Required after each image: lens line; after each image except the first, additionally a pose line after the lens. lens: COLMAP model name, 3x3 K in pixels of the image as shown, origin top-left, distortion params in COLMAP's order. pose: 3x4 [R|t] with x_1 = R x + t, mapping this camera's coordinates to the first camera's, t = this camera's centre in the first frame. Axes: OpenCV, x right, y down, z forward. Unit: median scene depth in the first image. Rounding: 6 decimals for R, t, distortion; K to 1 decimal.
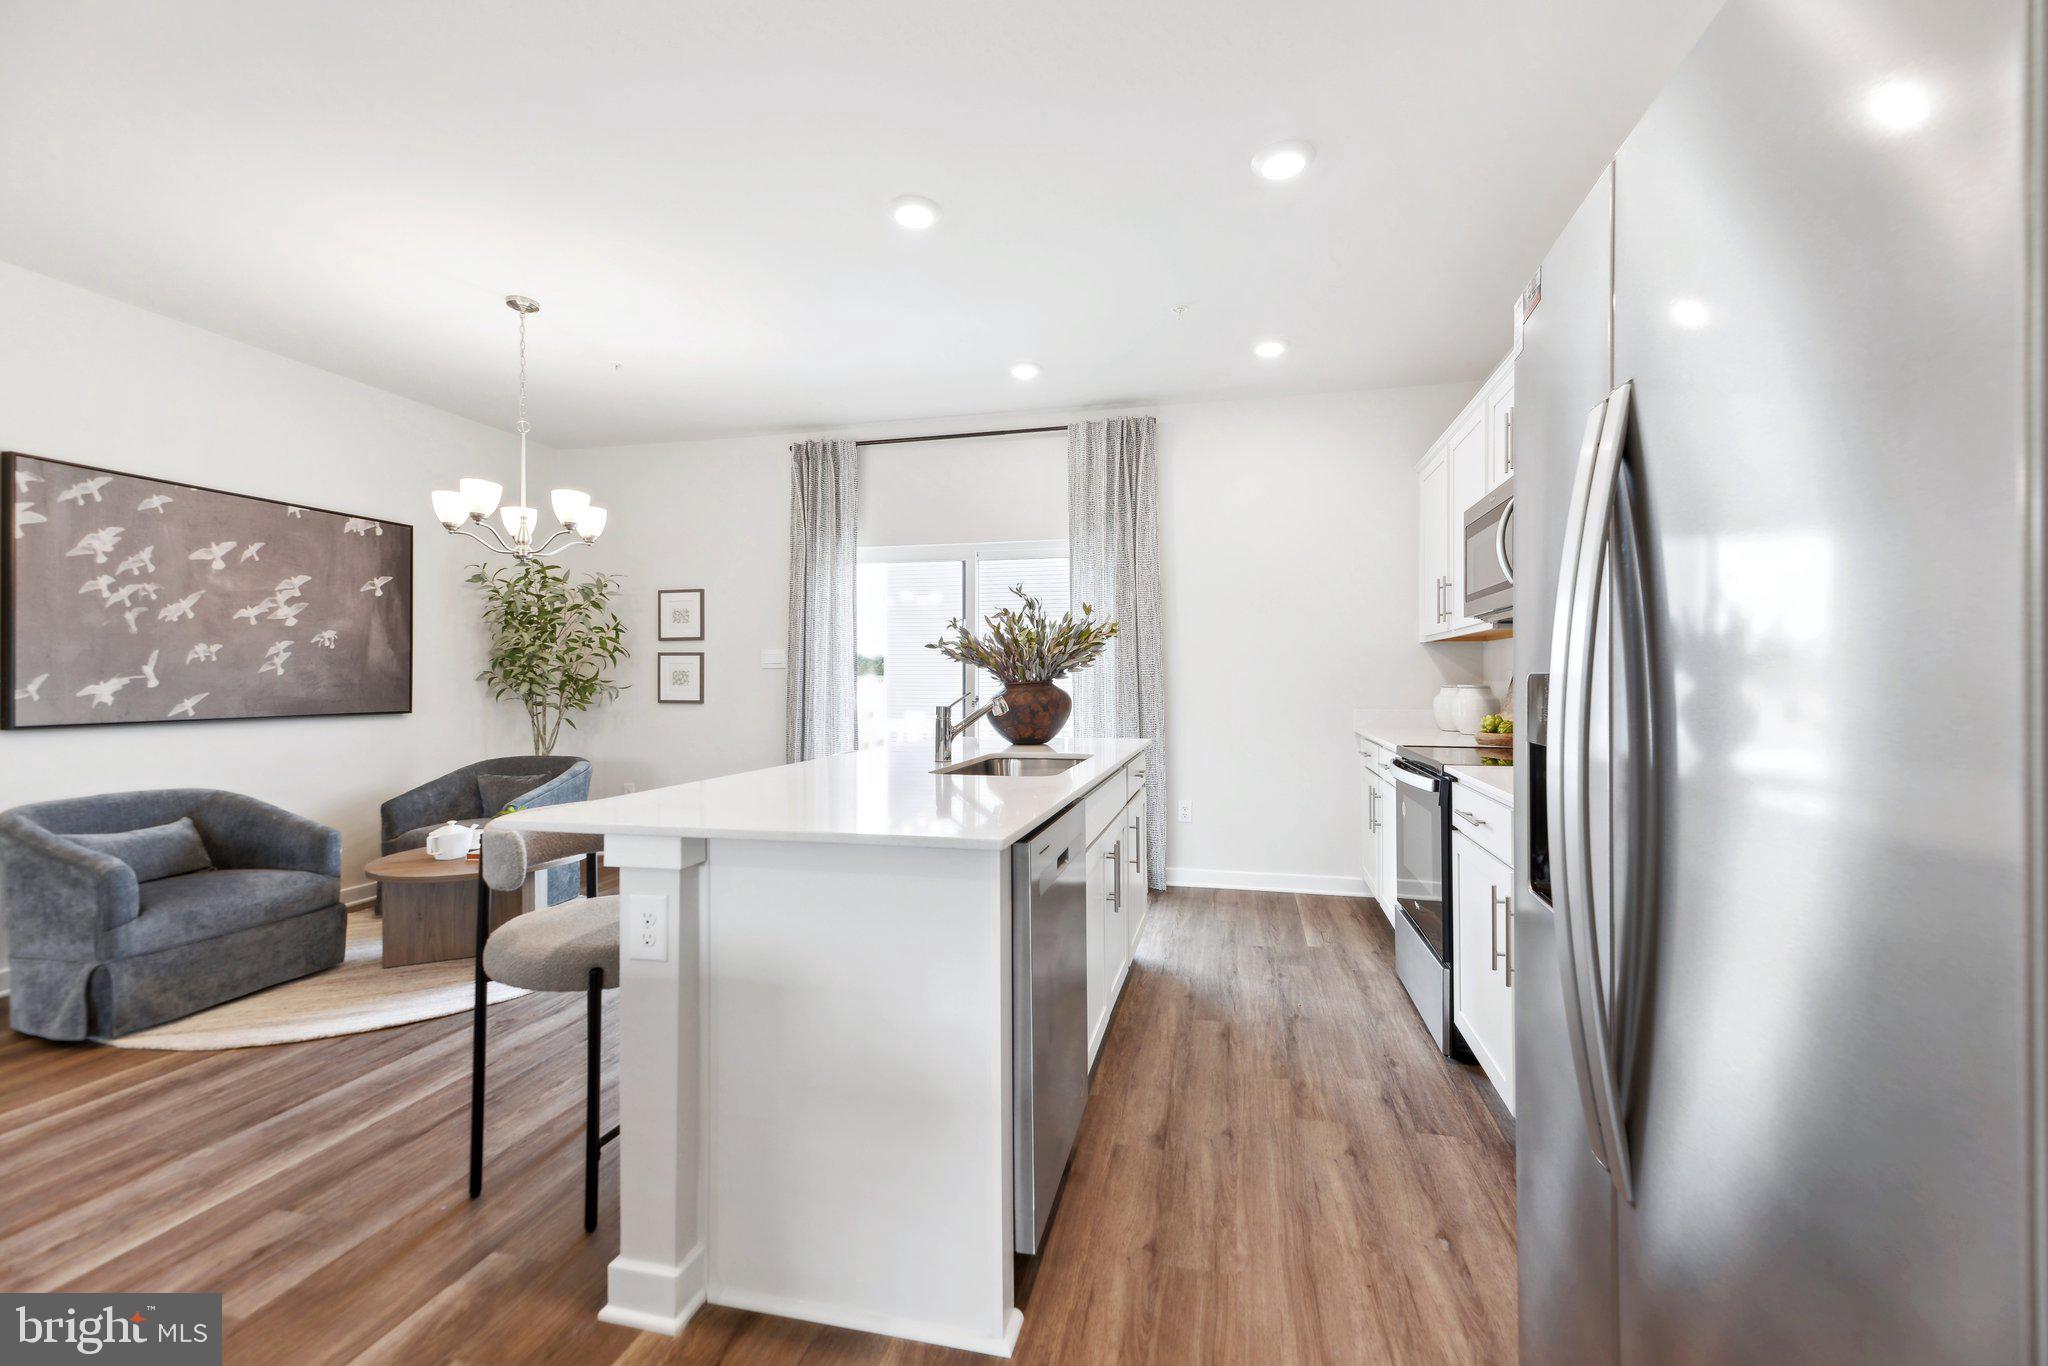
lens RADIAL K [[849.1, 0, 1047.7], [0, 849.1, 676.2], [0, 0, 1]] dist [0.001230, 0.000246]
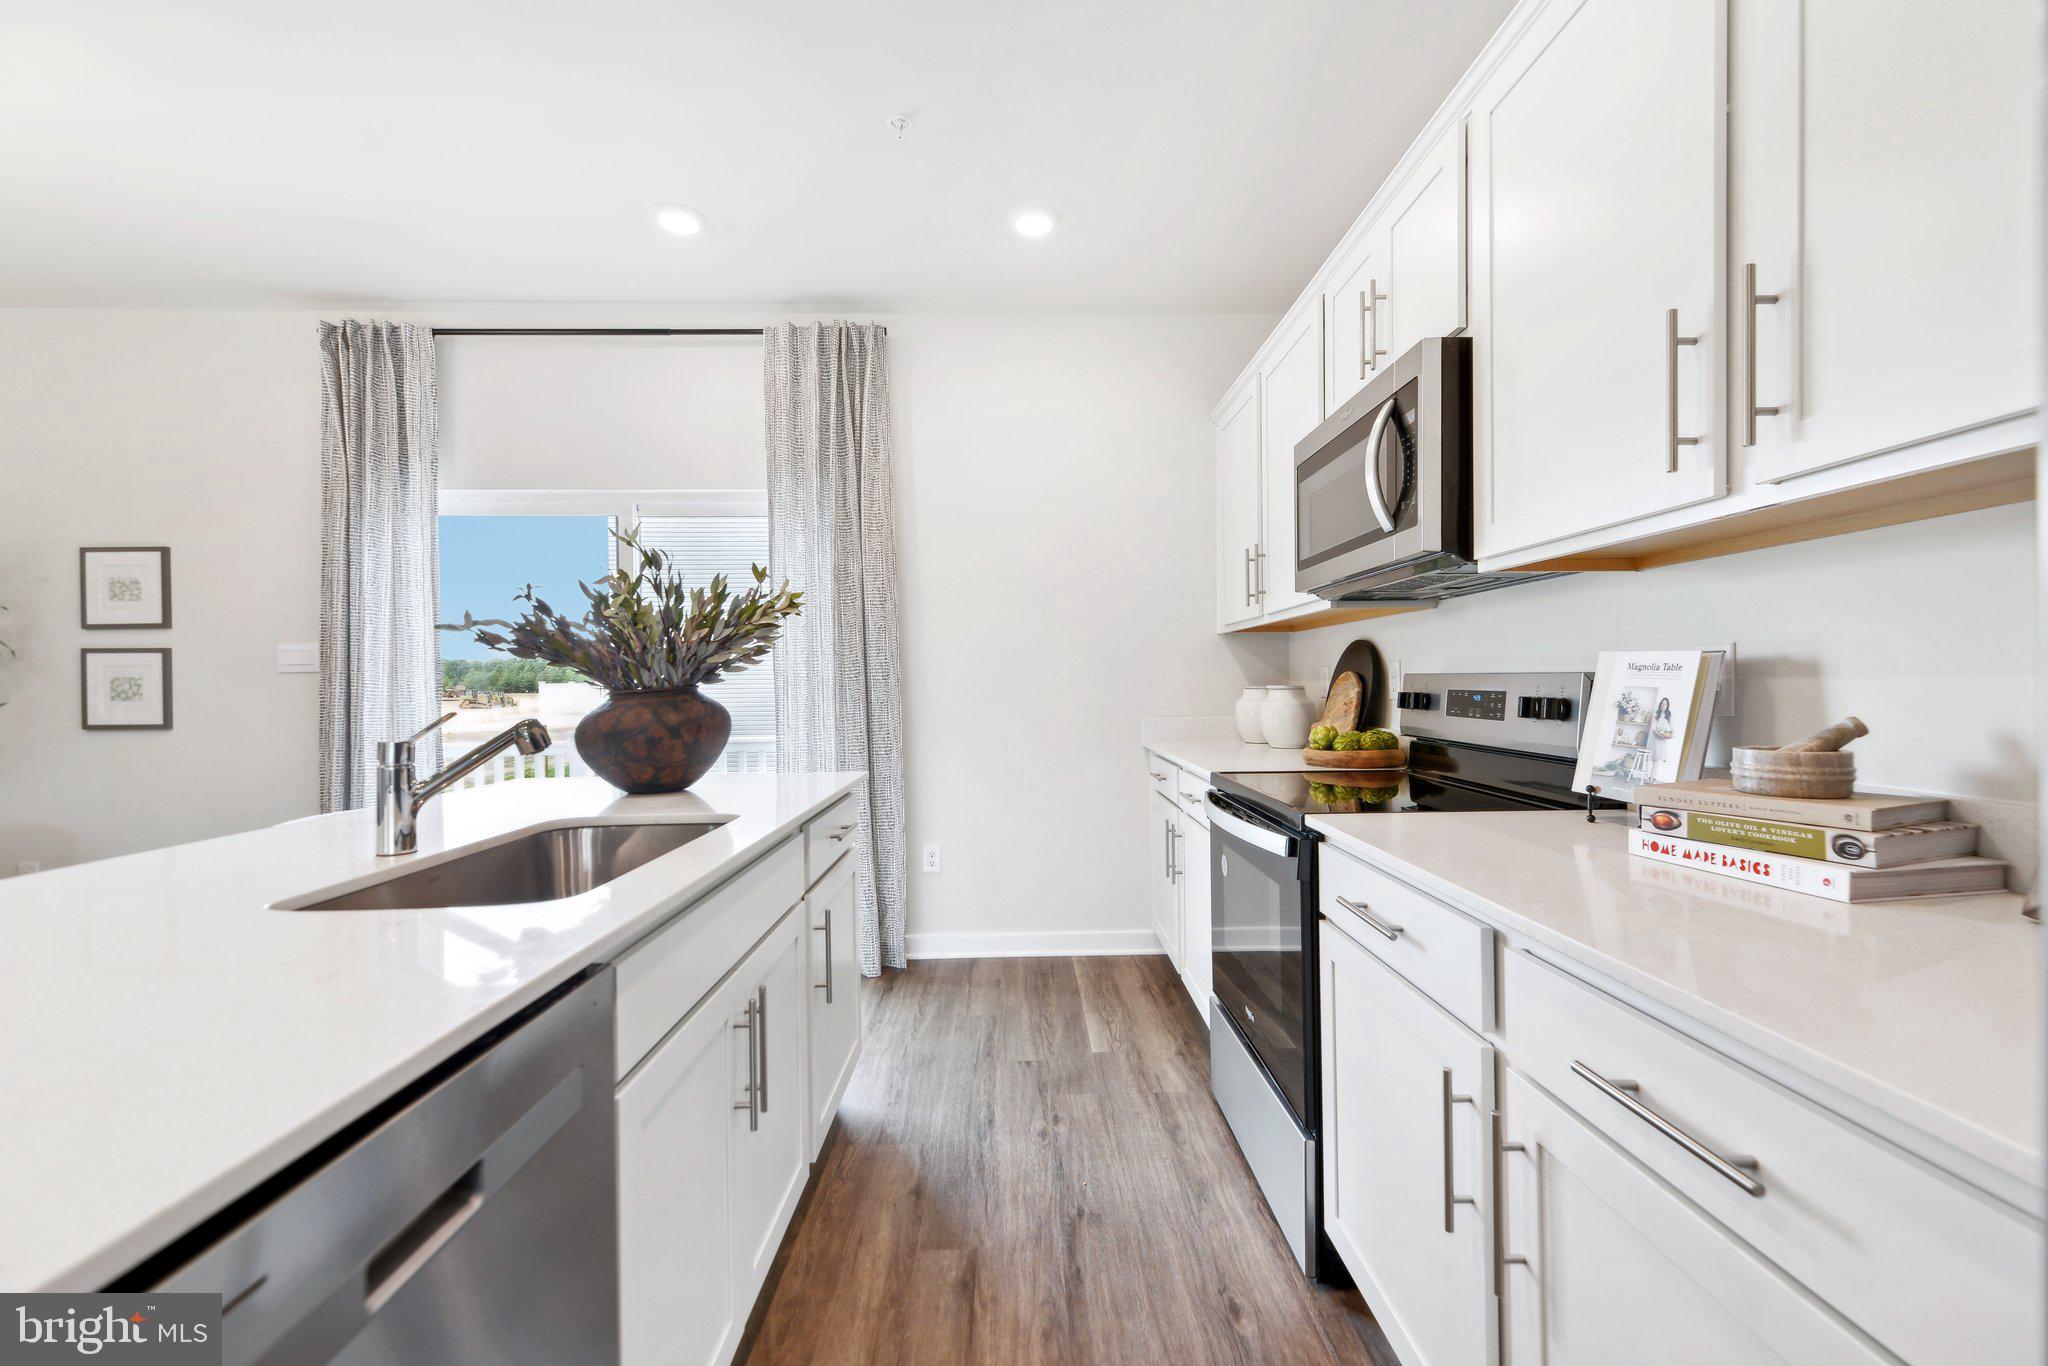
lens RADIAL K [[849.1, 0, 1057.8], [0, 849.1, 688.1], [0, 0, 1]] dist [0.001230, 0.000246]
pose [[0.962883, -0.011850, 0.269658, 0.088299], [0.009263, 0.999898, 0.010863, 0.001996], [-0.269760, -0.007962, 0.962895, 0.318800]]
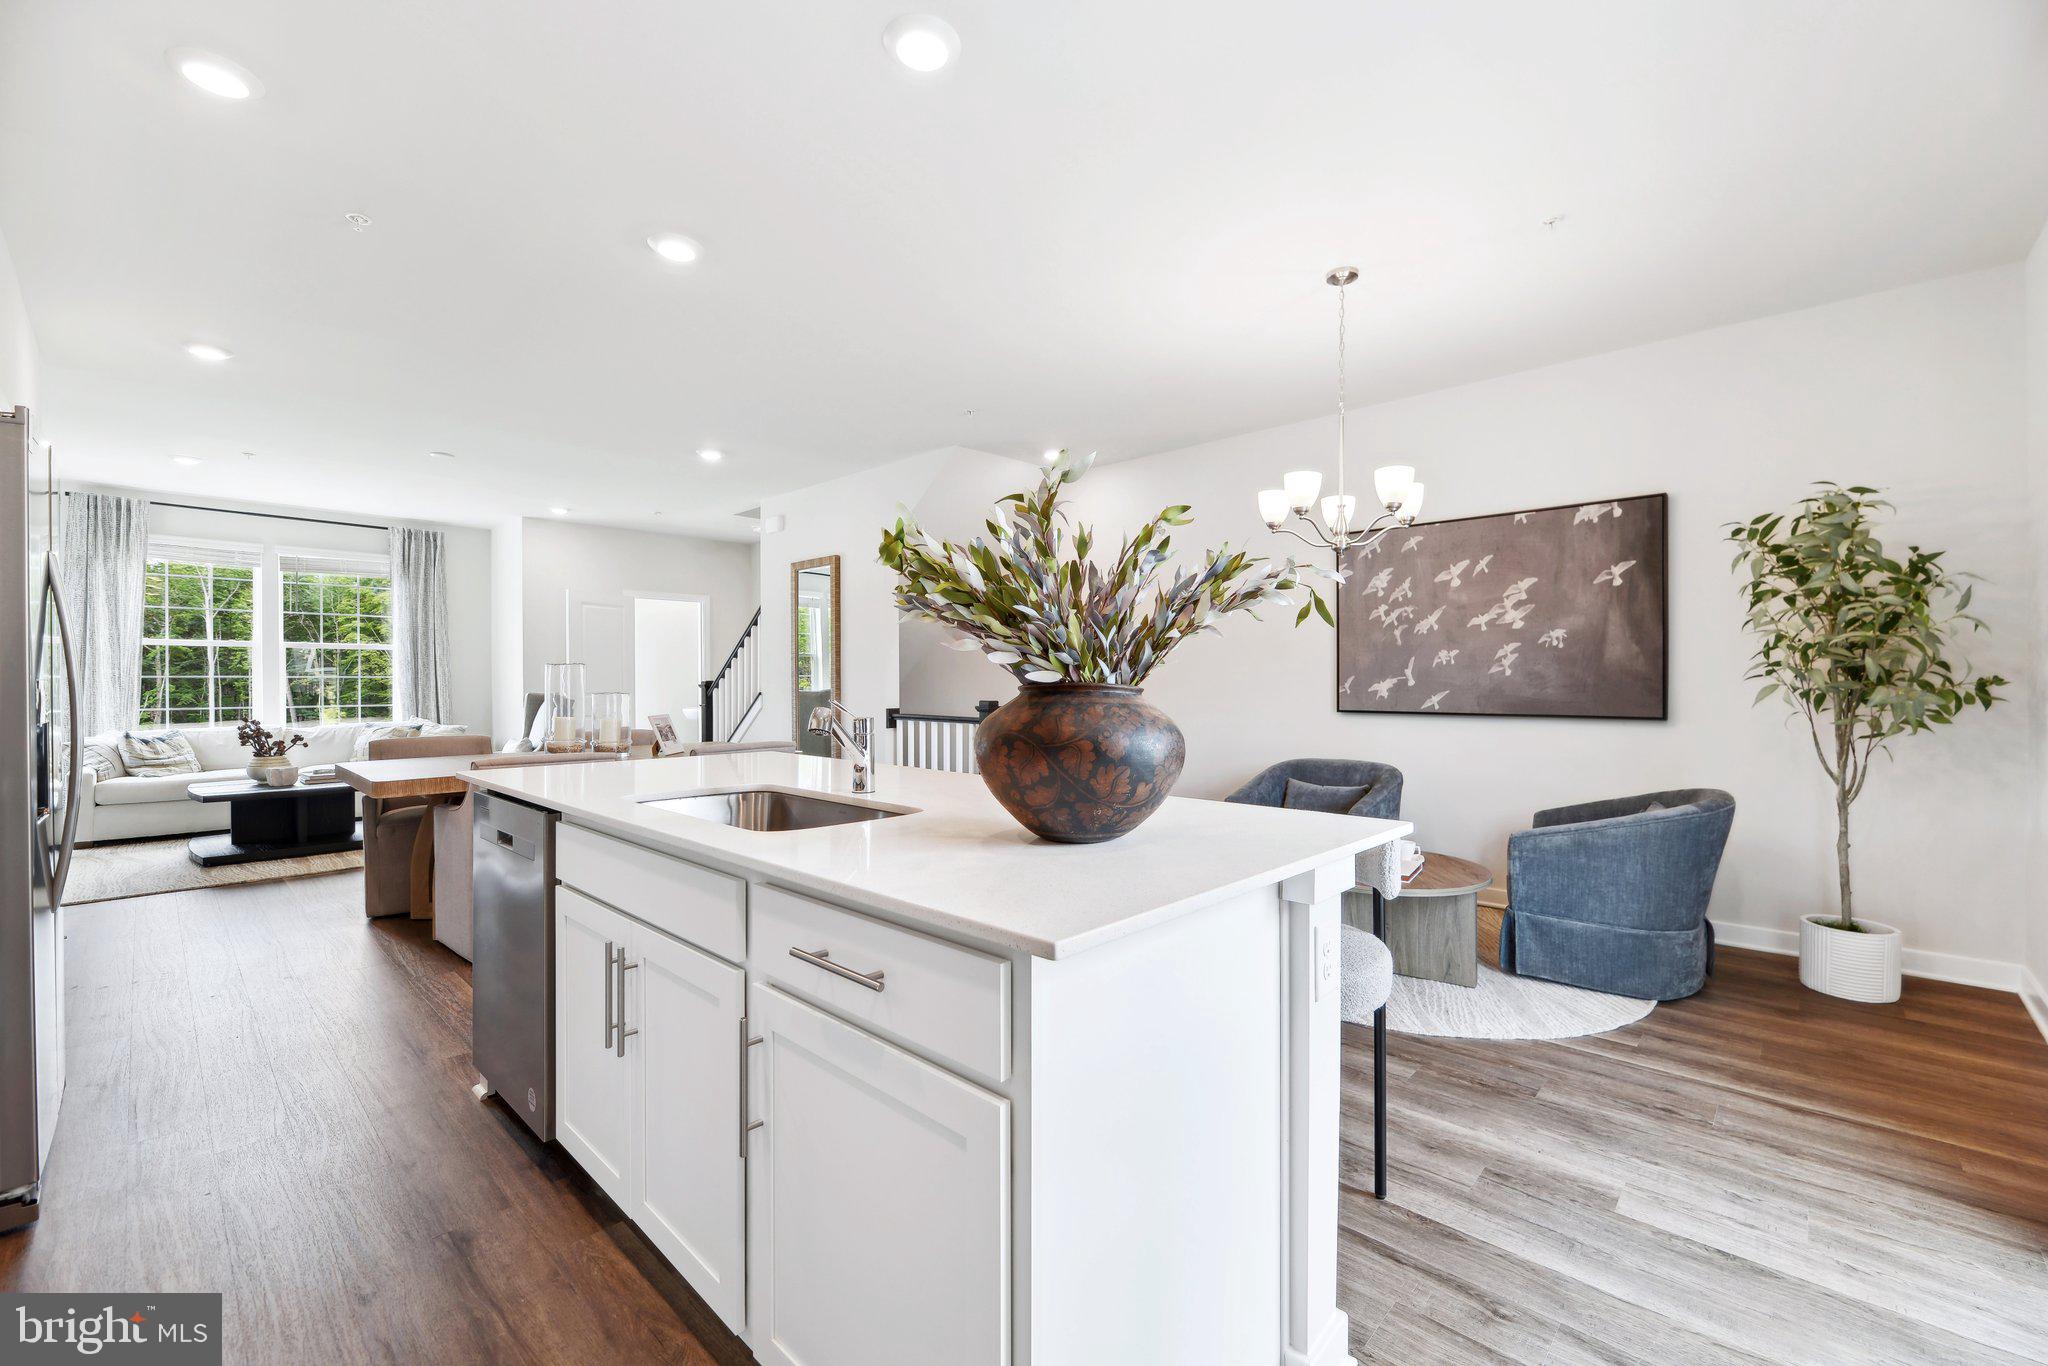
lens RADIAL K [[849.1, 0, 1034.0], [0, 849.1, 674.4], [0, 0, 1]] dist [0.001230, 0.000246]
pose [[-0.506562, -0.004860, -0.862190, 0.340079], [0.004148, 0.999959, -0.008074, 0.003347], [0.862194, -0.007666, -0.506521, 1.120341]]
